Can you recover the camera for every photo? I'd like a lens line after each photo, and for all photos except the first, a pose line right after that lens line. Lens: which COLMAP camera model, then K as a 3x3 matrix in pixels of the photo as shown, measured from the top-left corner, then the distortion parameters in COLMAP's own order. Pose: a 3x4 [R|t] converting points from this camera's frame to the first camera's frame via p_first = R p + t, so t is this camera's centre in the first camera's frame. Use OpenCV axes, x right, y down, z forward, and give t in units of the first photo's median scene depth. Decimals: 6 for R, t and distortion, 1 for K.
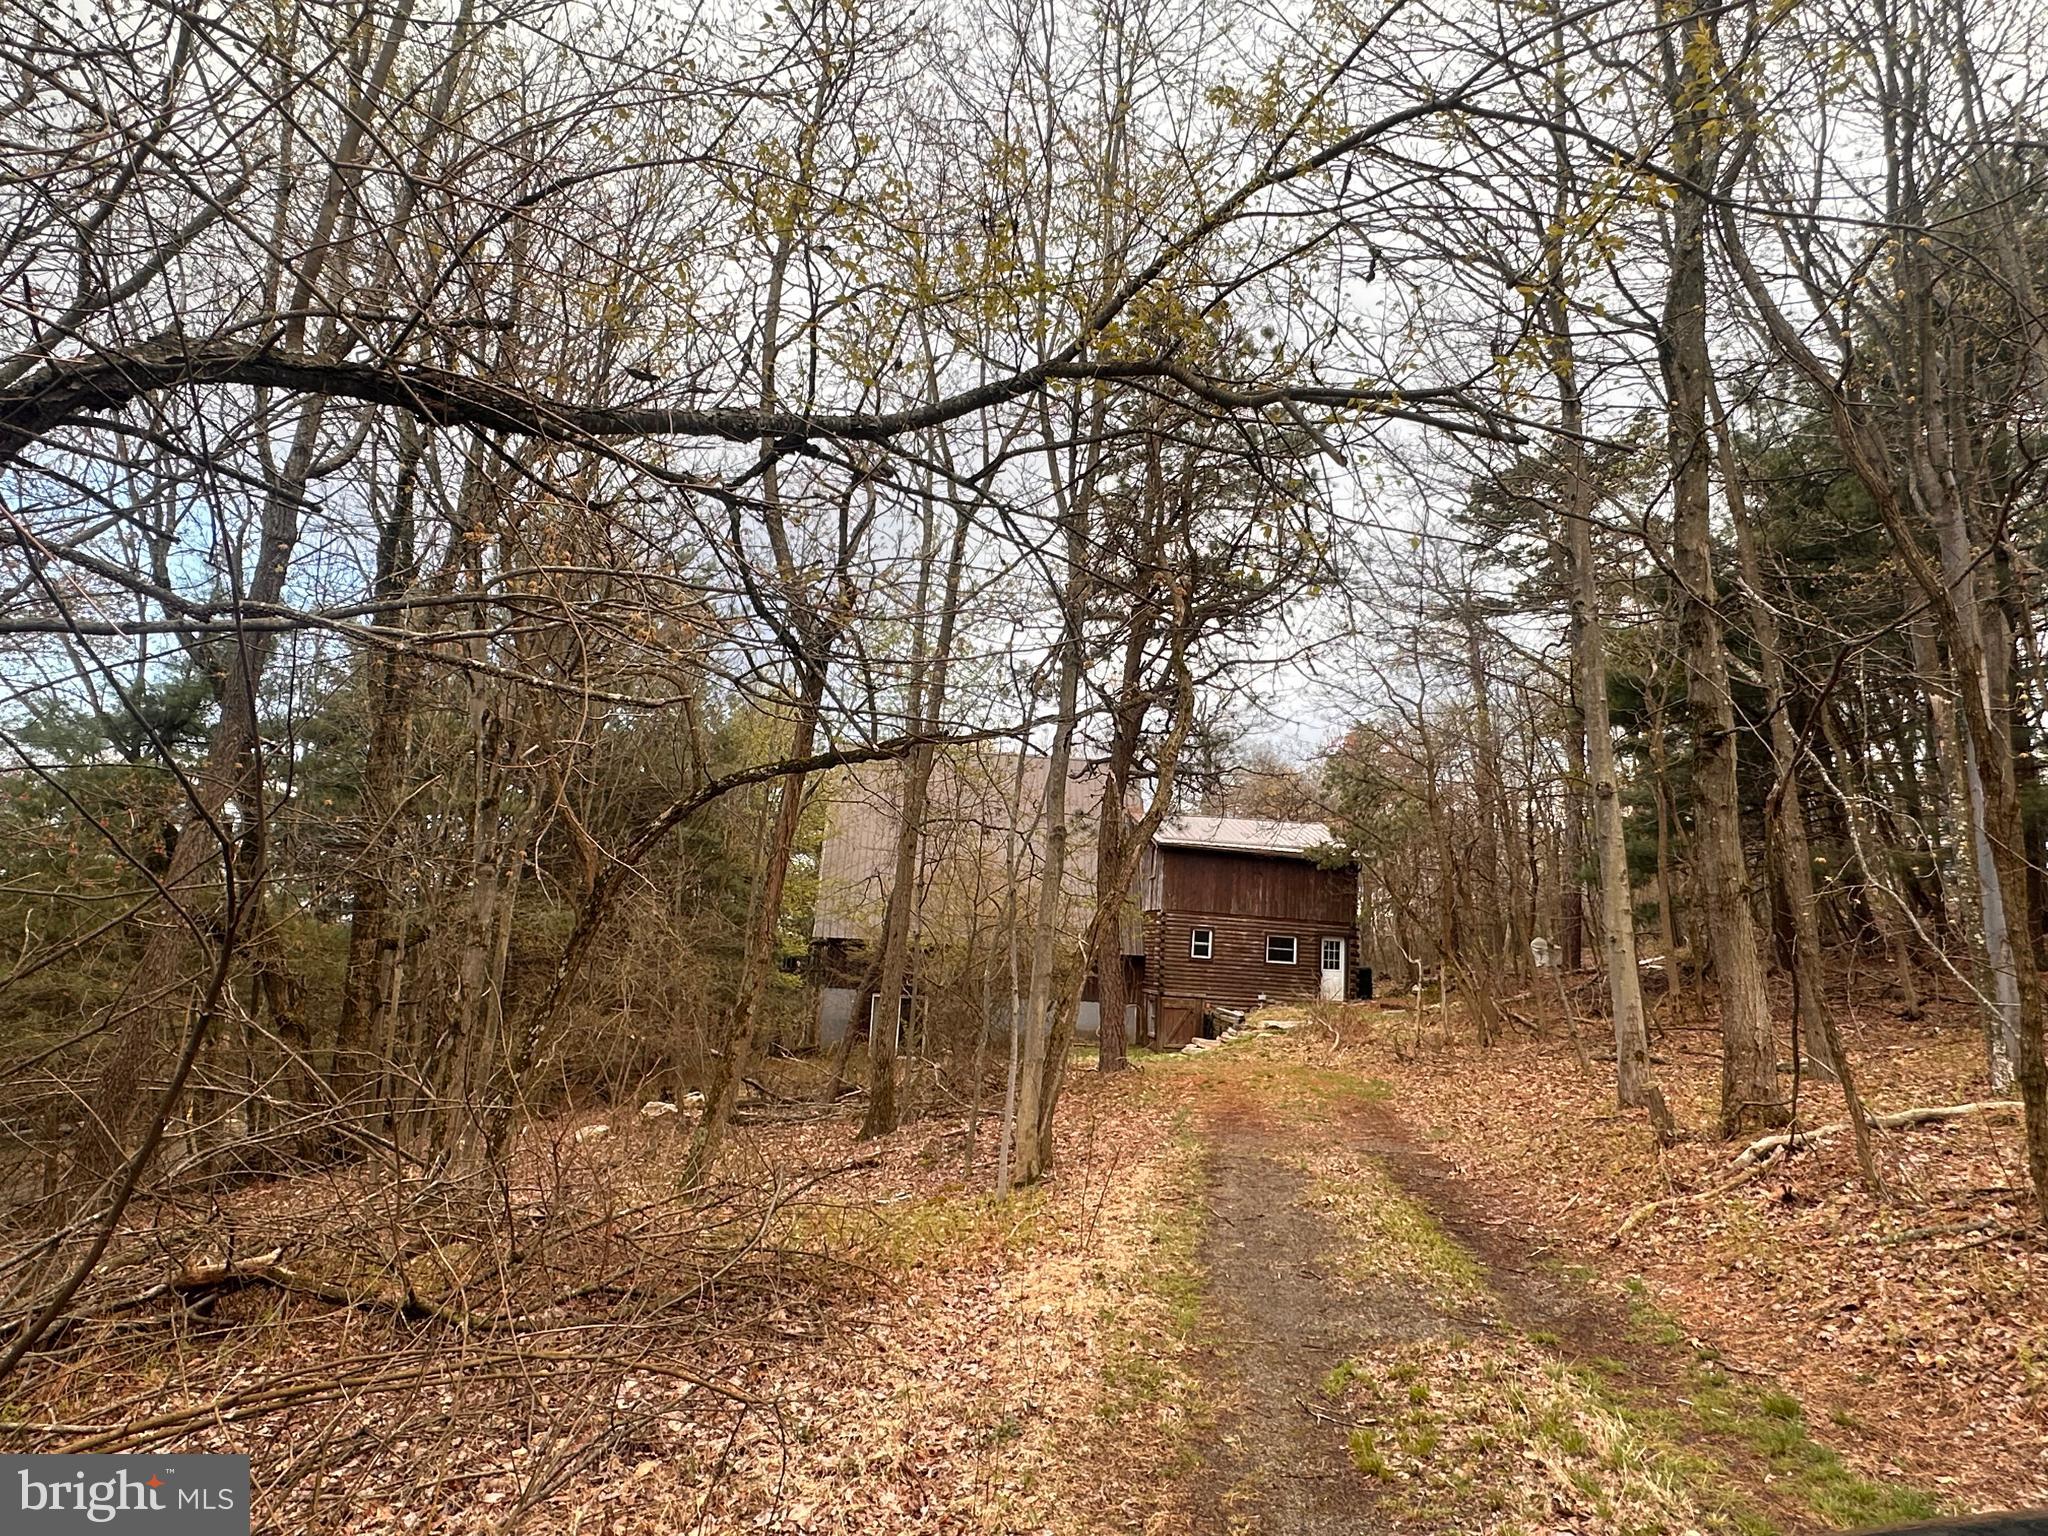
lens RADIAL K [[1210.5, 0, 1021.1], [0, 1210.5, 765.5], [0, 0, 1]] dist [0.007059, 0.000784]
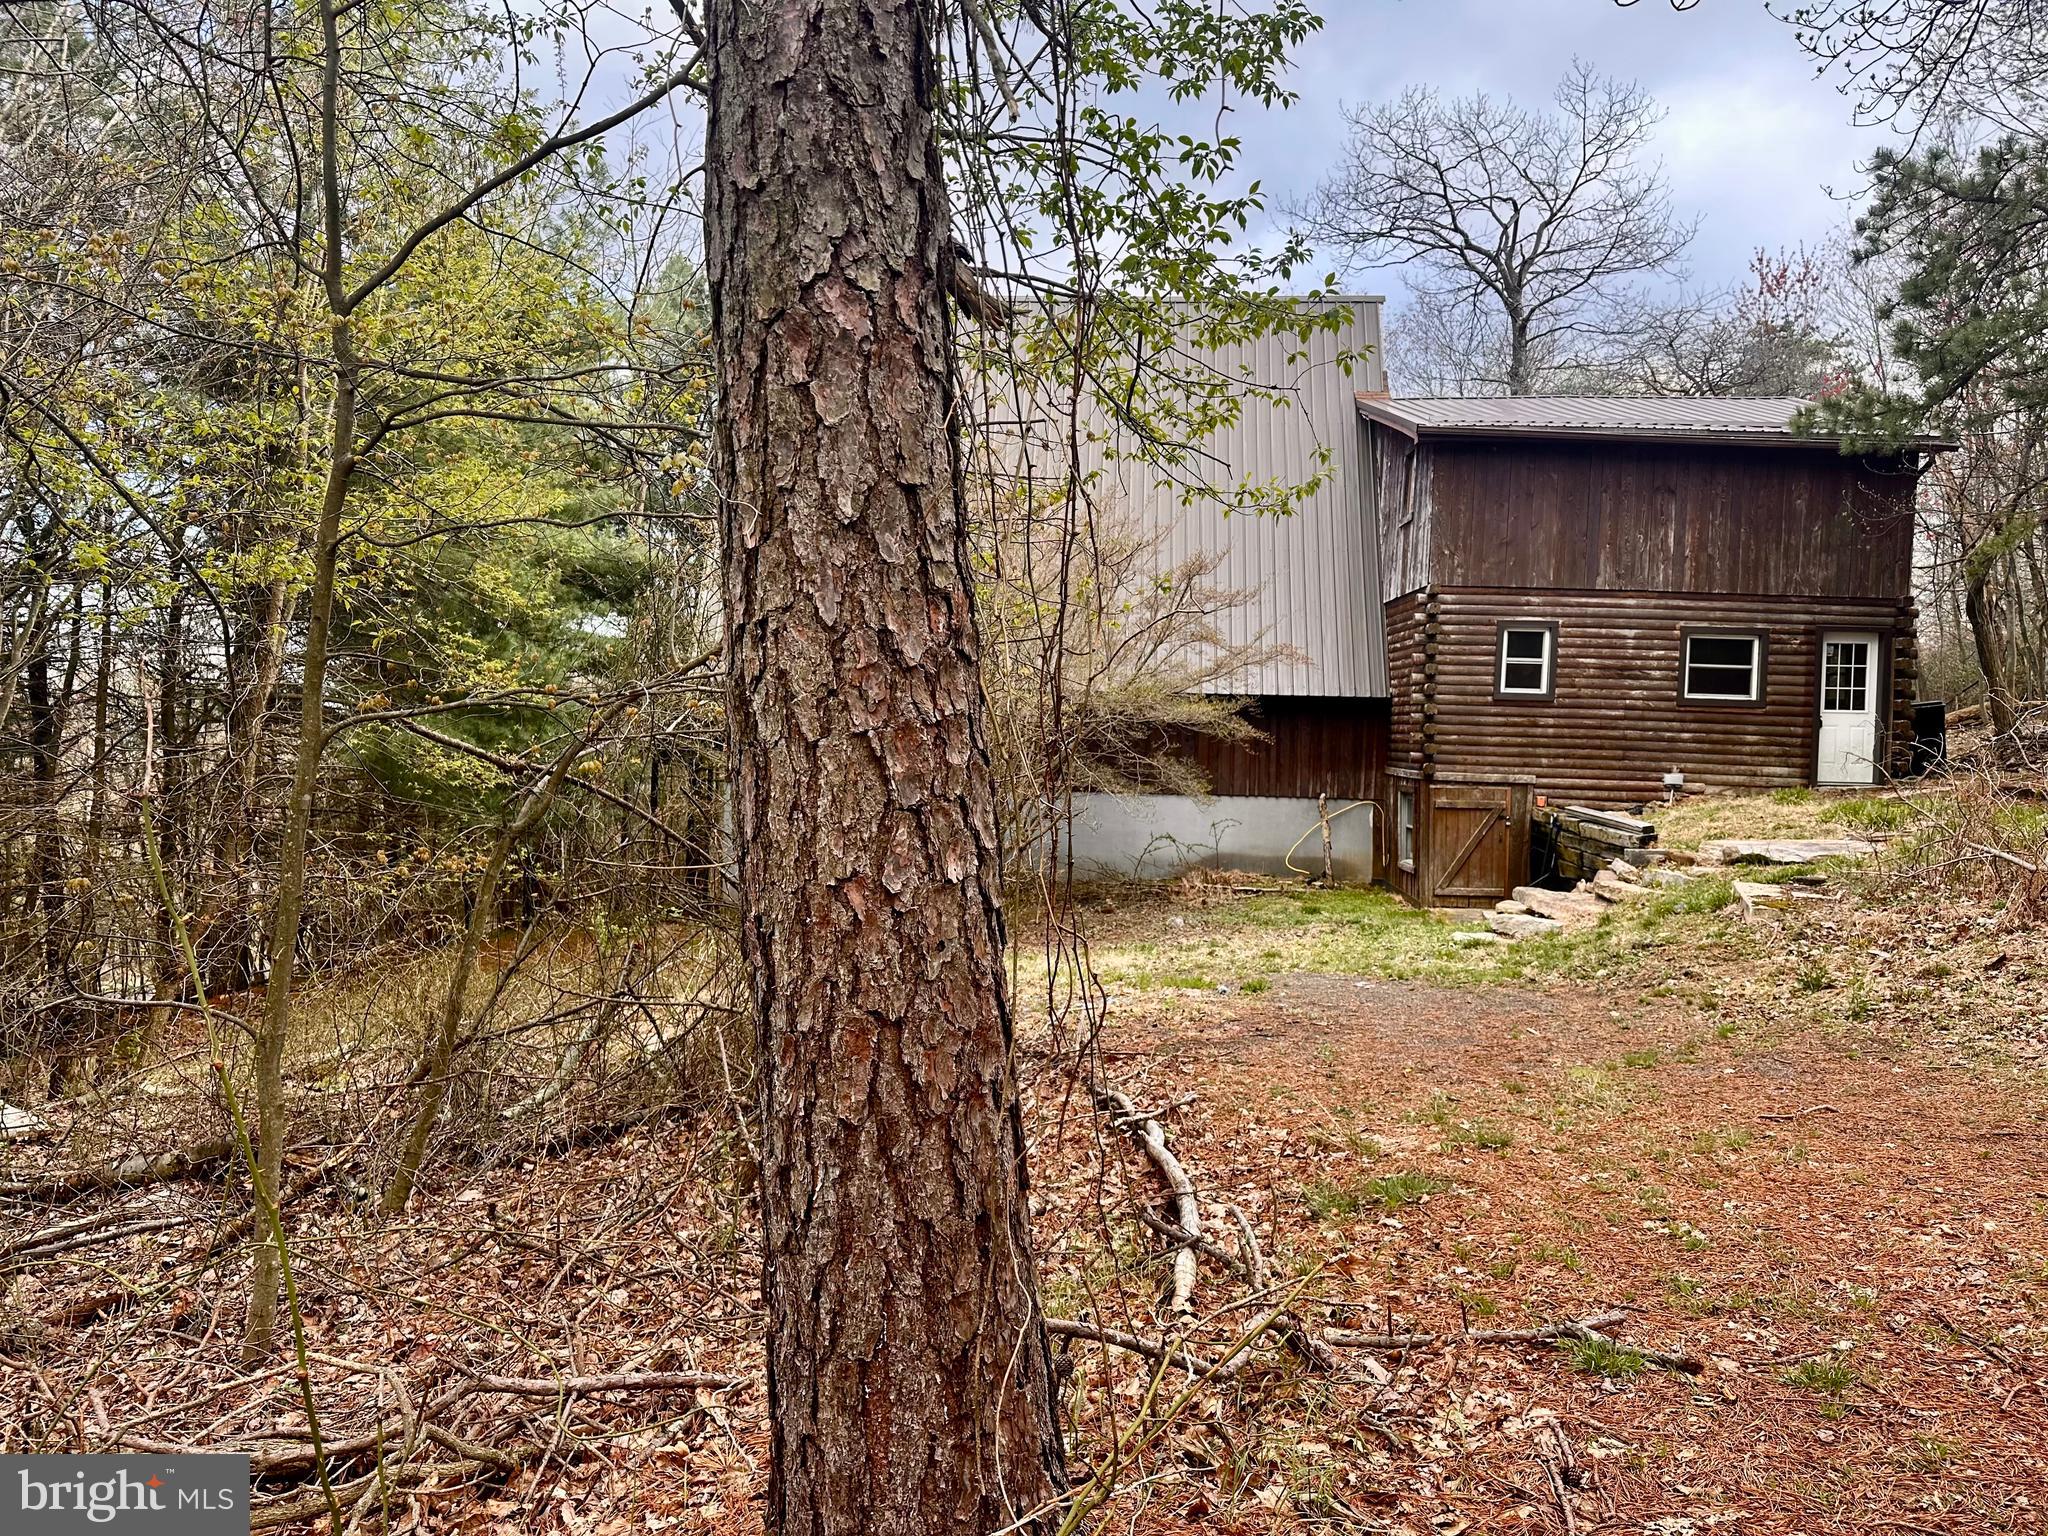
lens RADIAL K [[1412.6, 0, 1012.5], [0, 1412.6, 775.6], [0, 0, 1]] dist [0.045504, -0.004758]
pose [[0.985018, -0.027977, -0.170165, 0.087641], [0.057556, 0.983506, 0.171472, 0.144217], [0.162561, -0.178697, 0.970382, 0.755163]]
